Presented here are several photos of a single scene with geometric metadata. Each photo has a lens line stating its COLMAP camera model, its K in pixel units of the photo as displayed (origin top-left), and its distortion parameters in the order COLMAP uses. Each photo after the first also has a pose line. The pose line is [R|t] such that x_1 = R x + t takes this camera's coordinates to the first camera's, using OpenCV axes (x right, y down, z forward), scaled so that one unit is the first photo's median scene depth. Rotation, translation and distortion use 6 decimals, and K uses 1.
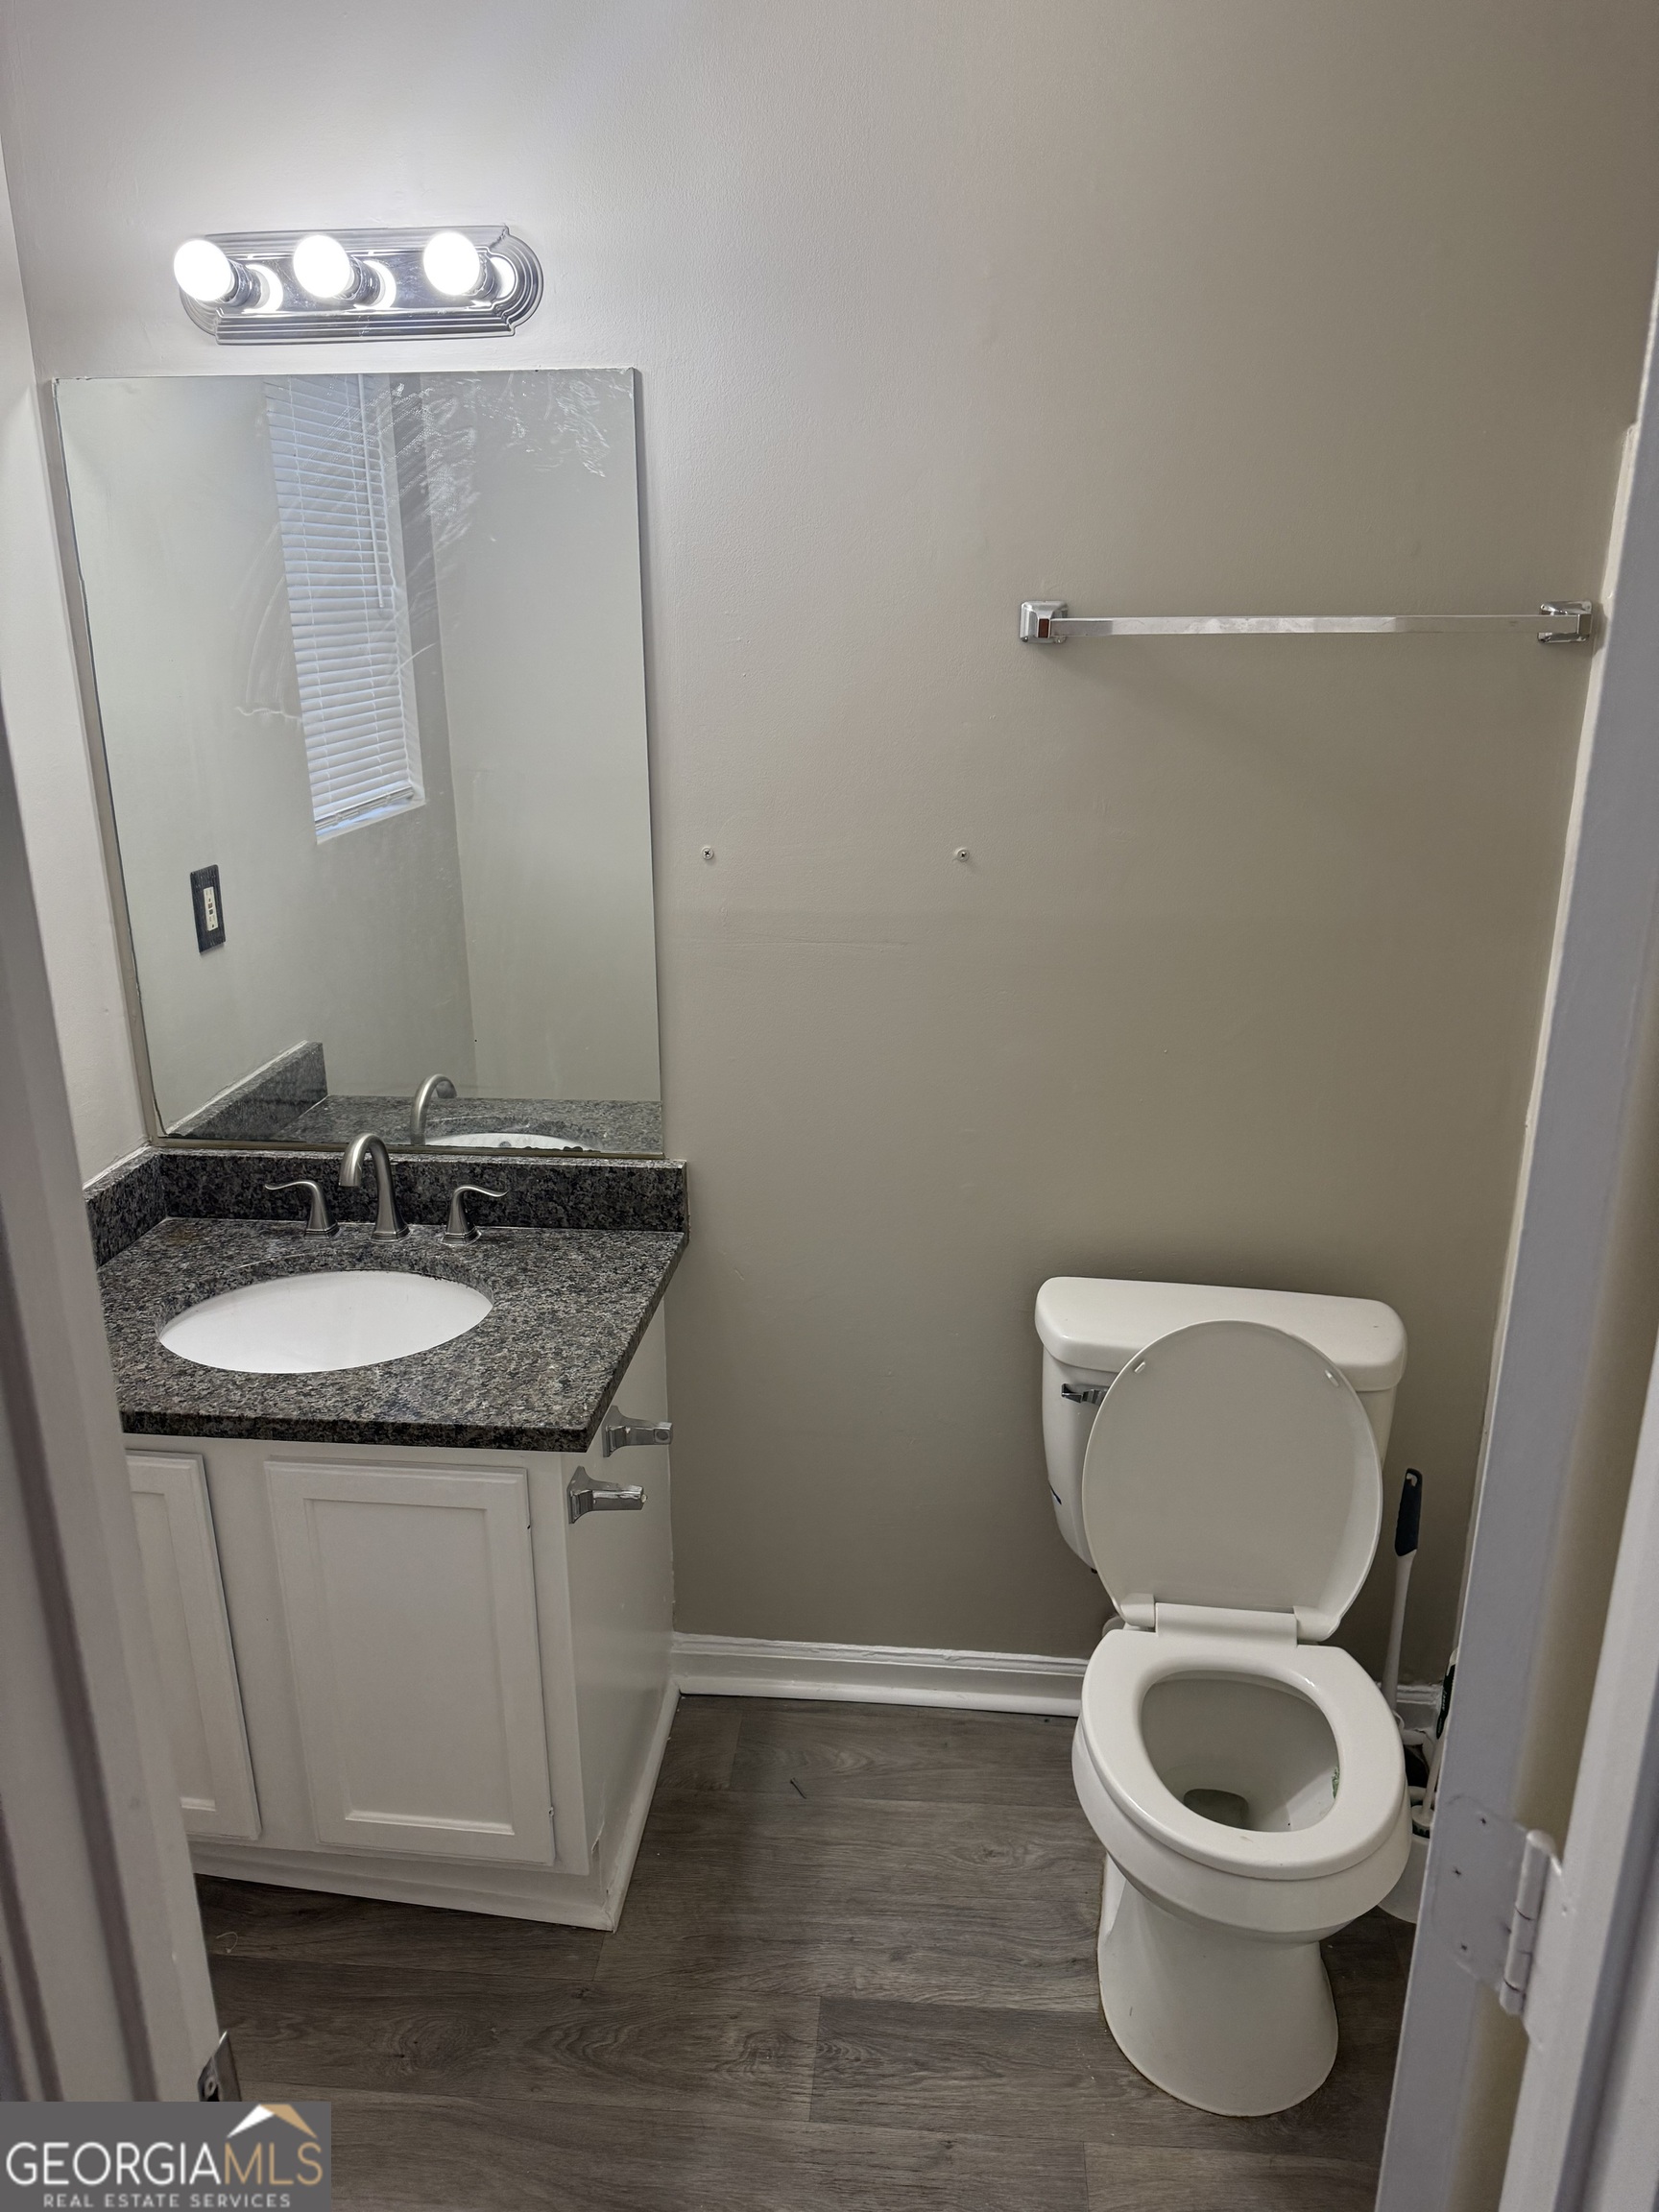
lens RADIAL K [[1564.9, 0, 821.9], [0, 1564.9, 1081.3], [0, 0, 1]] dist [-0.020727, 0.001447]
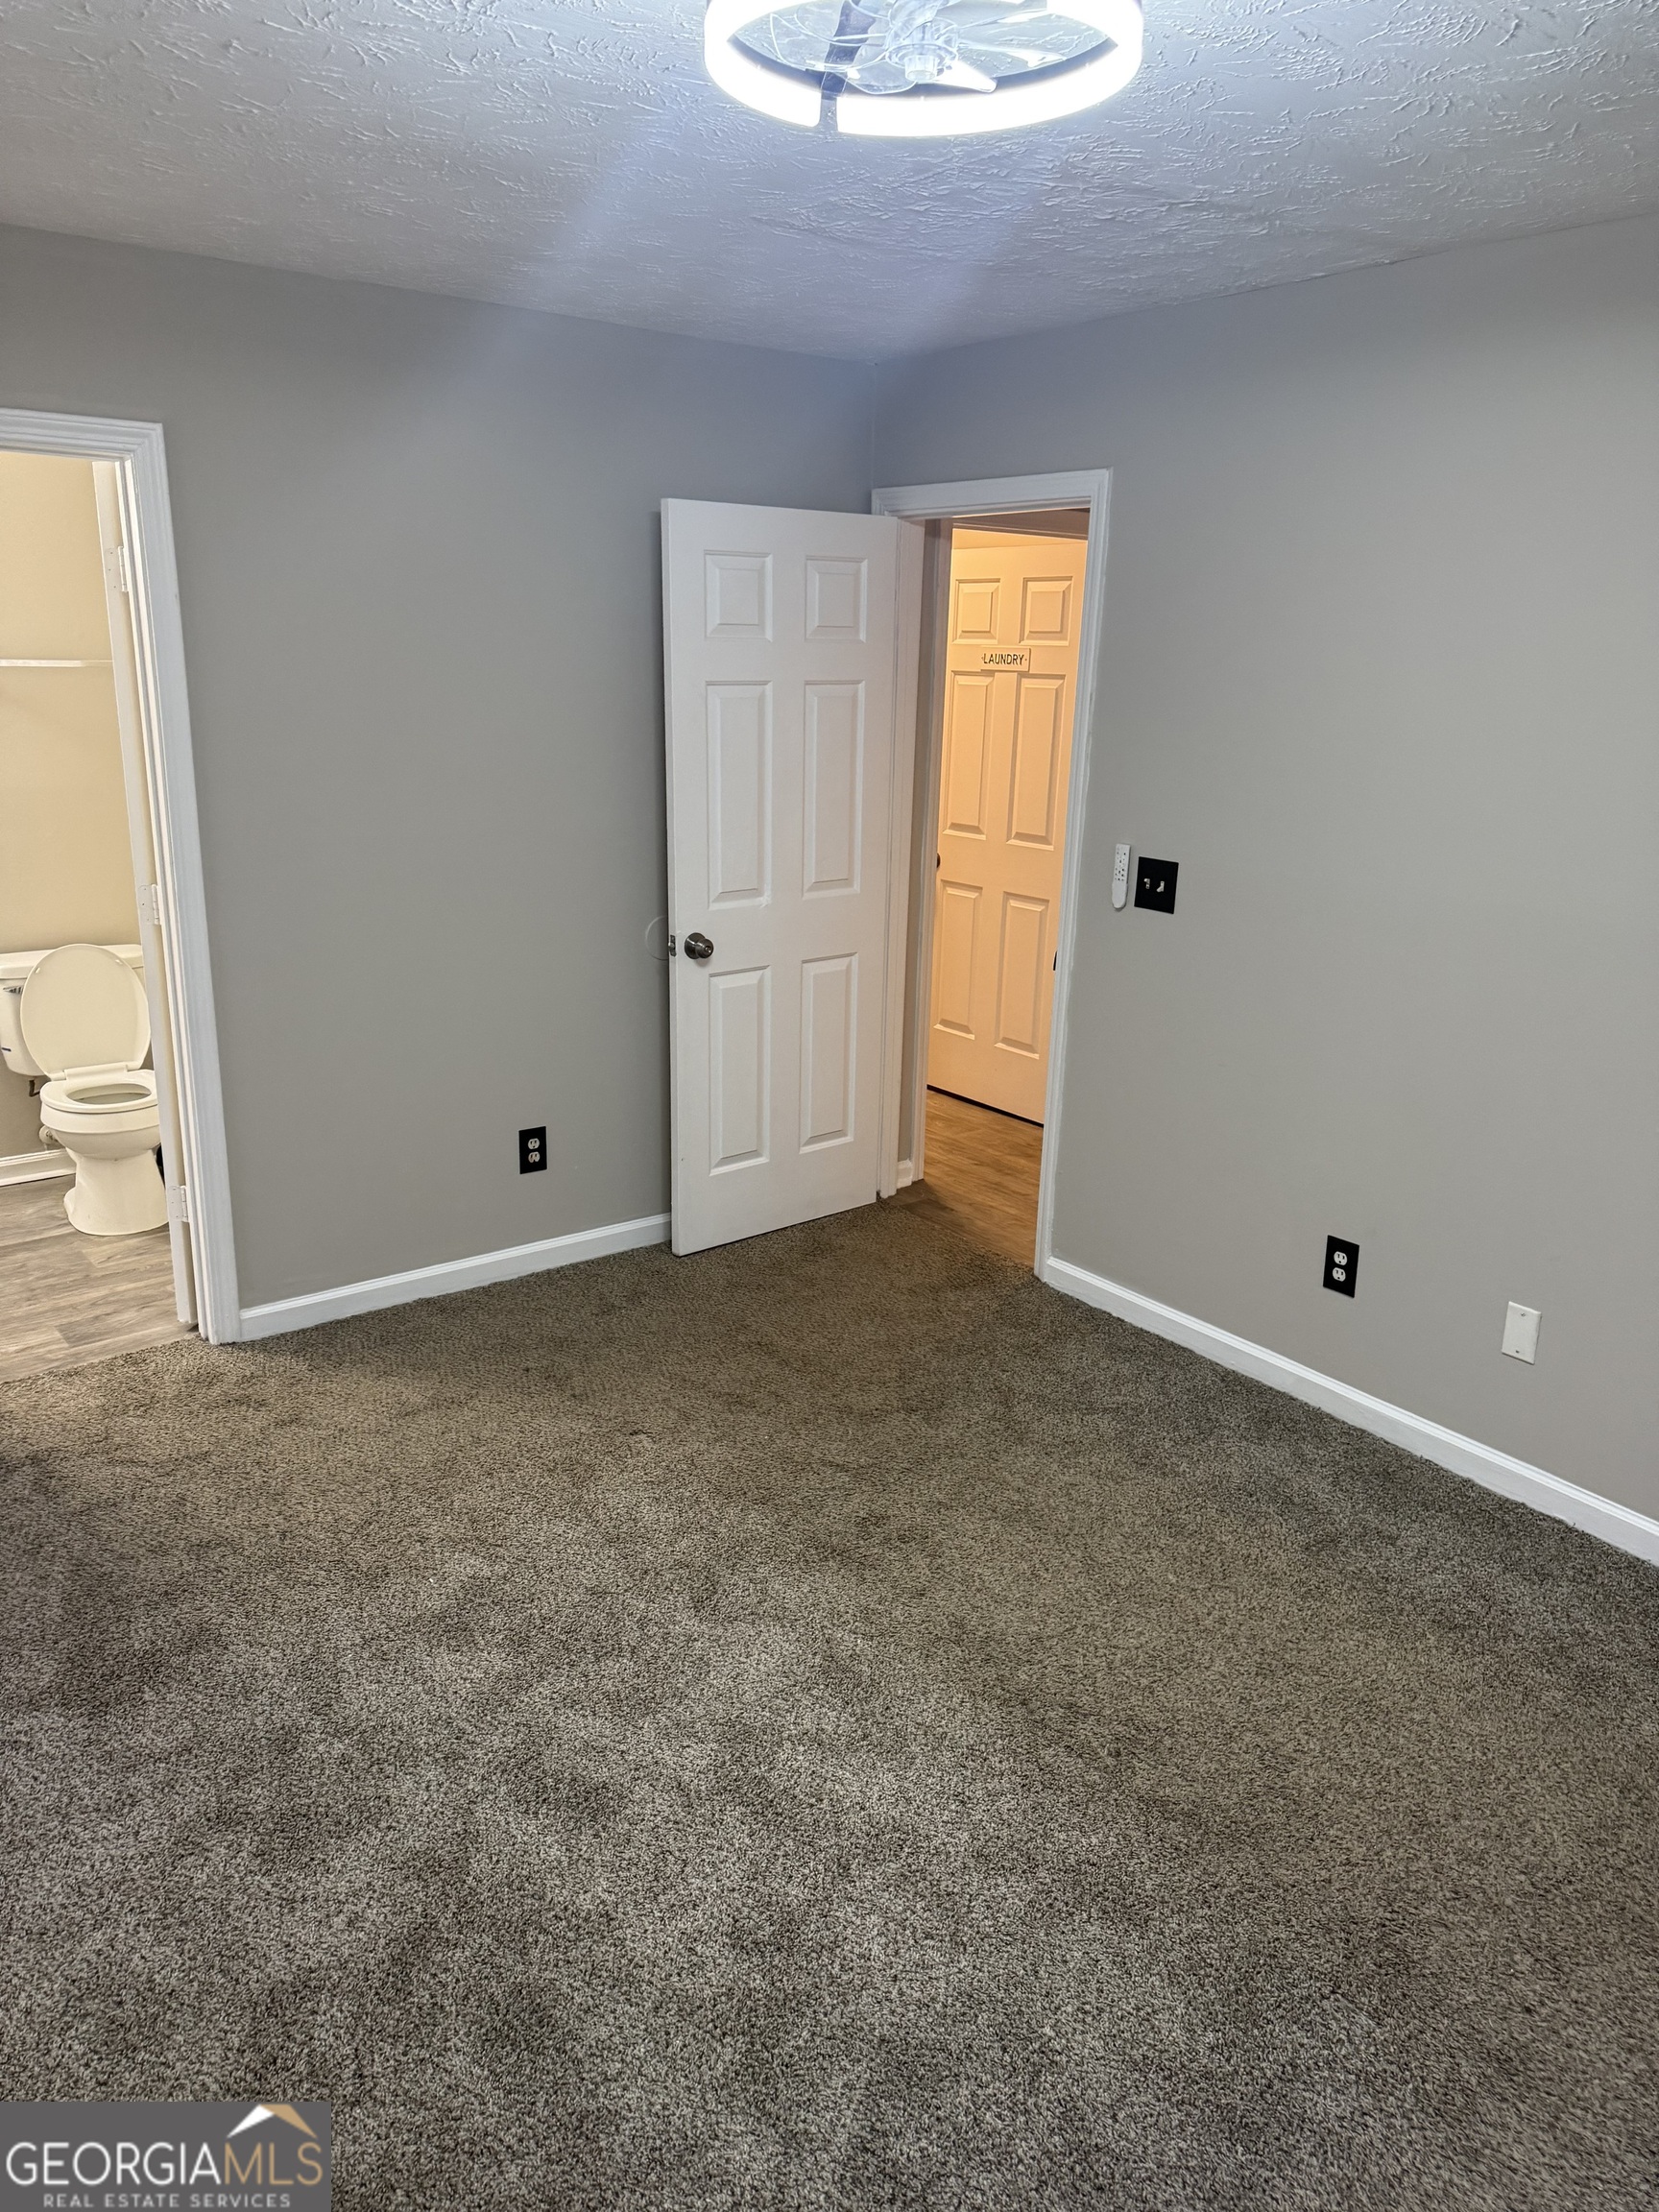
lens RADIAL K [[1549.2, 0, 829.5], [0, 1549.2, 1106.0], [0, 0, 1]] dist [0.047704, -0.051144]
pose [[0.722165, -0.173589, 0.669585, -0.566927], [0.181286, 0.981661, 0.058973, 0.470936], [-0.667542, 0.078798, 0.740391, -1.596286]]
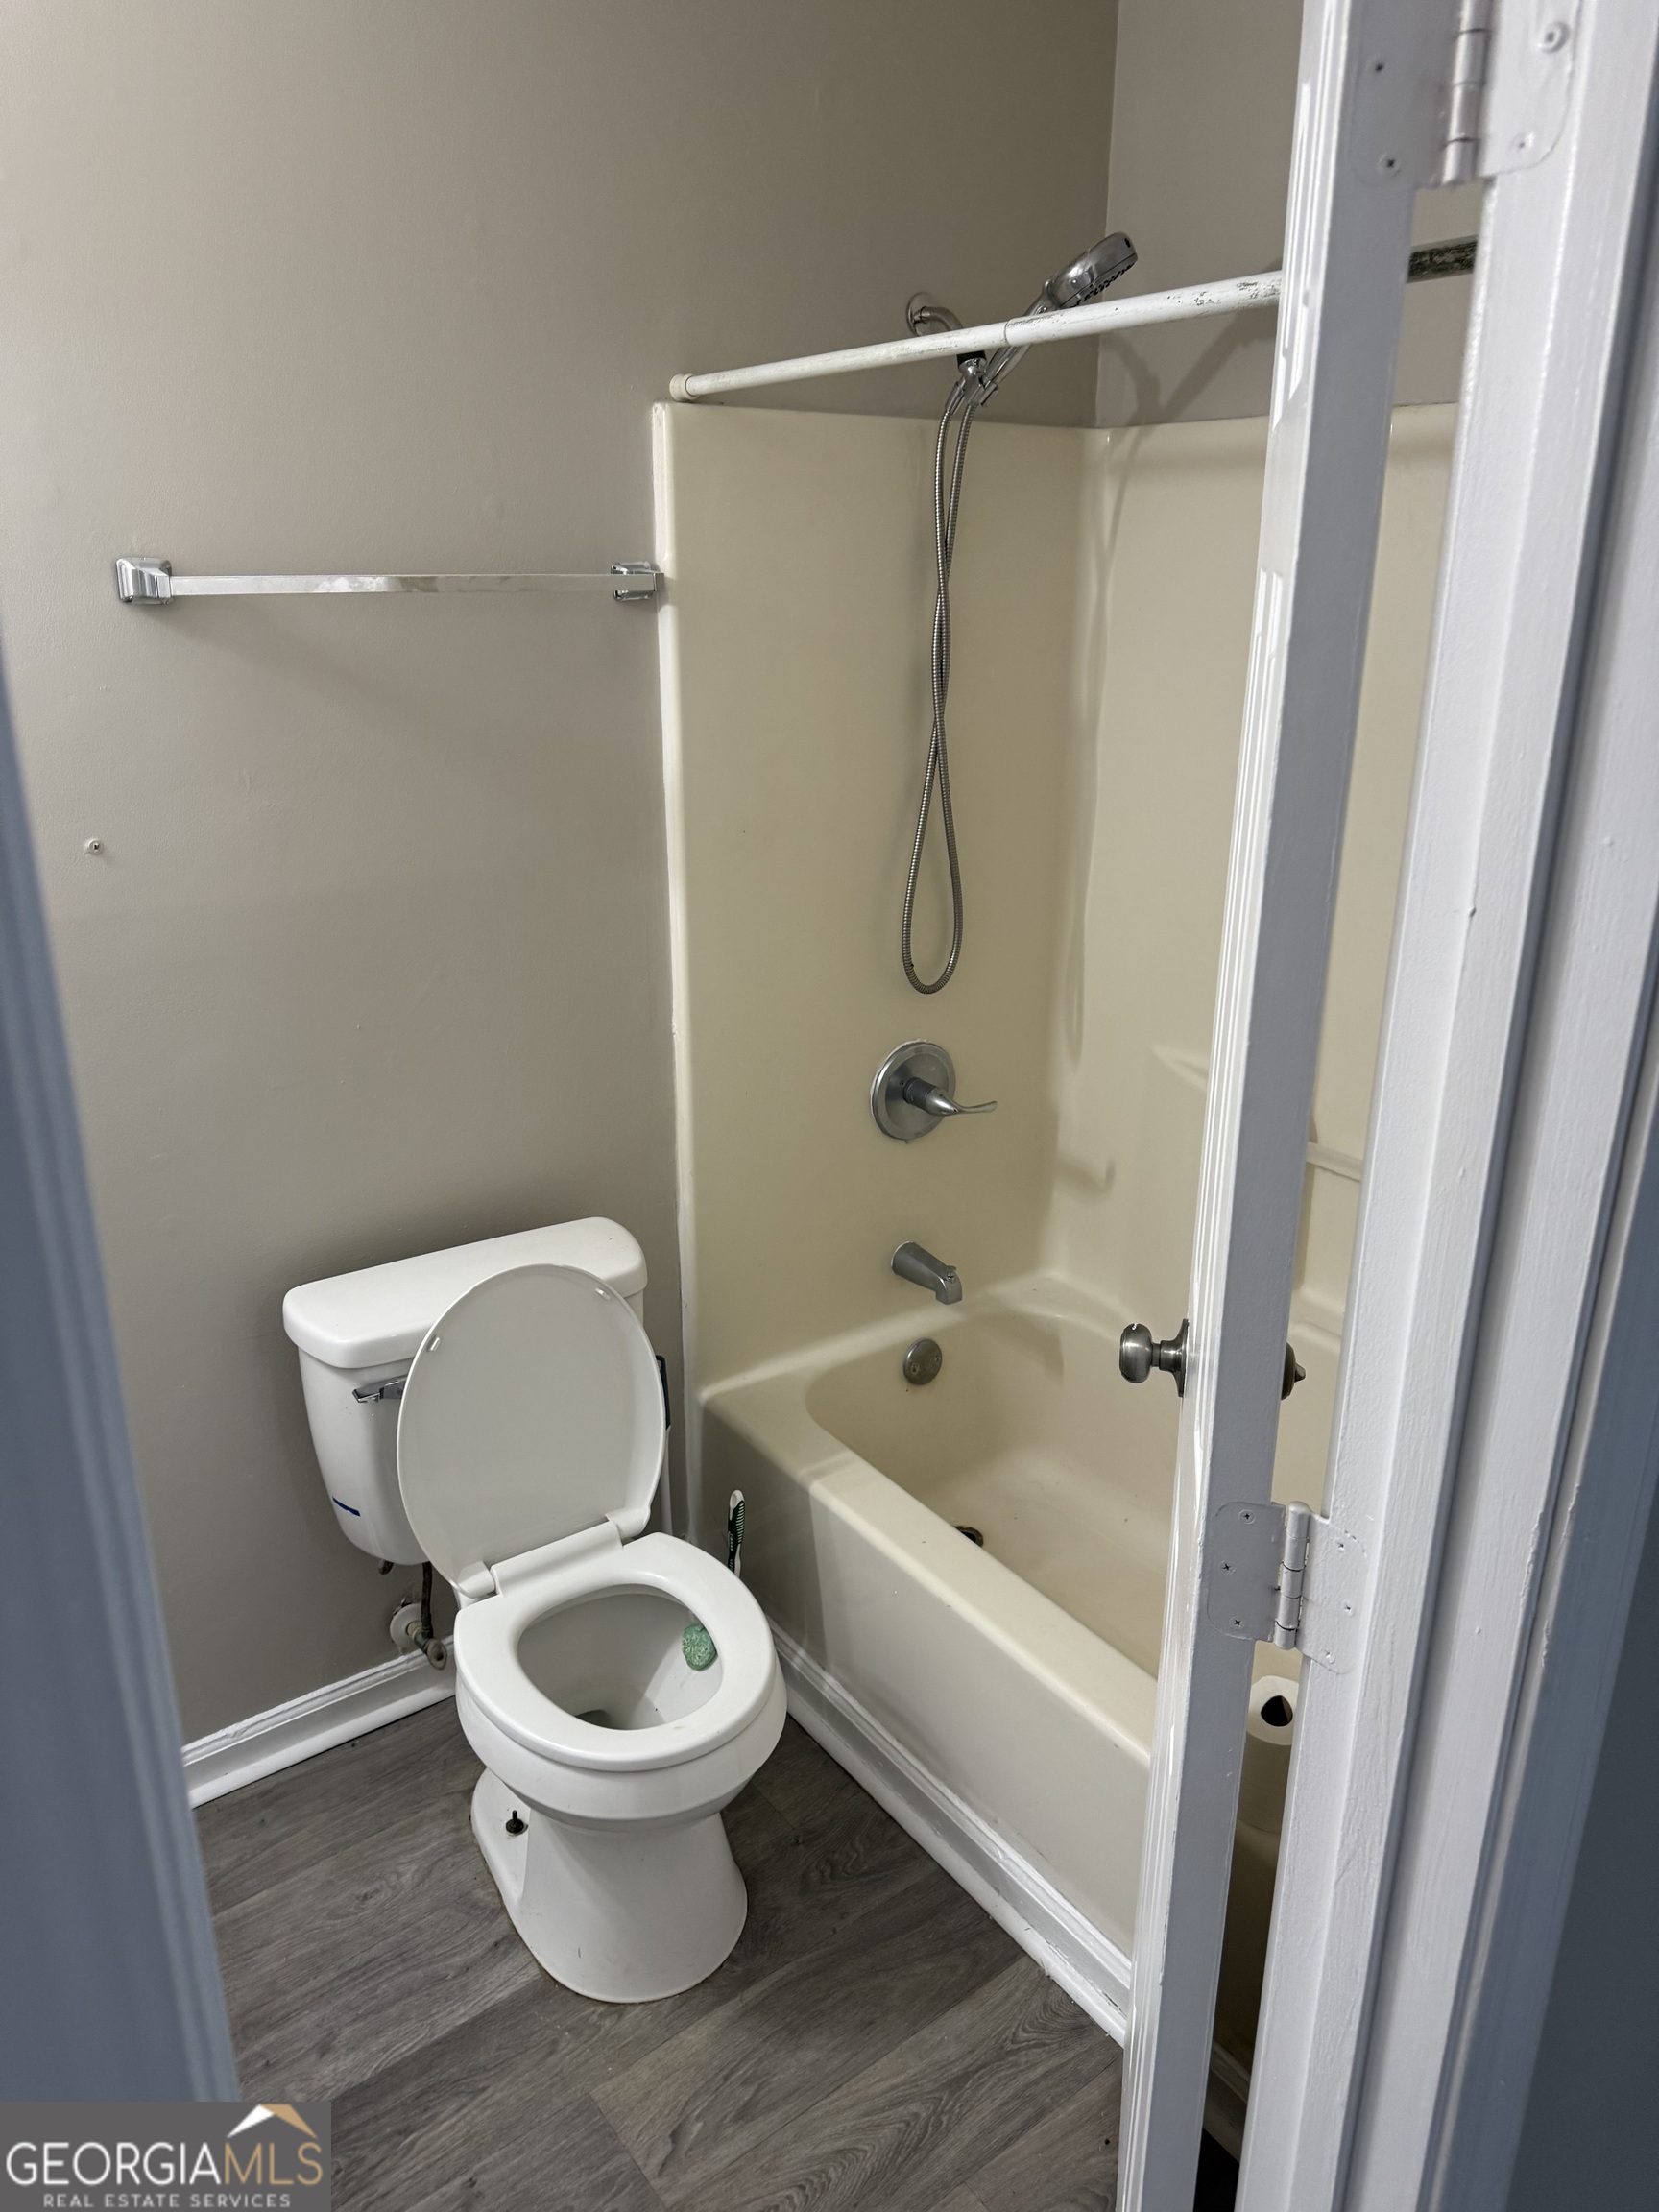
lens RADIAL K [[1549.2, 0, 829.5], [0, 1549.2, 1106.0], [0, 0, 1]] dist [0.047704, -0.051144]
pose [[0.734649, -0.216421, 0.643003, -0.212194], [0.192646, 0.975289, 0.108158, -0.022995], [-0.650521, 0.044414, 0.758188, 0.083352]]
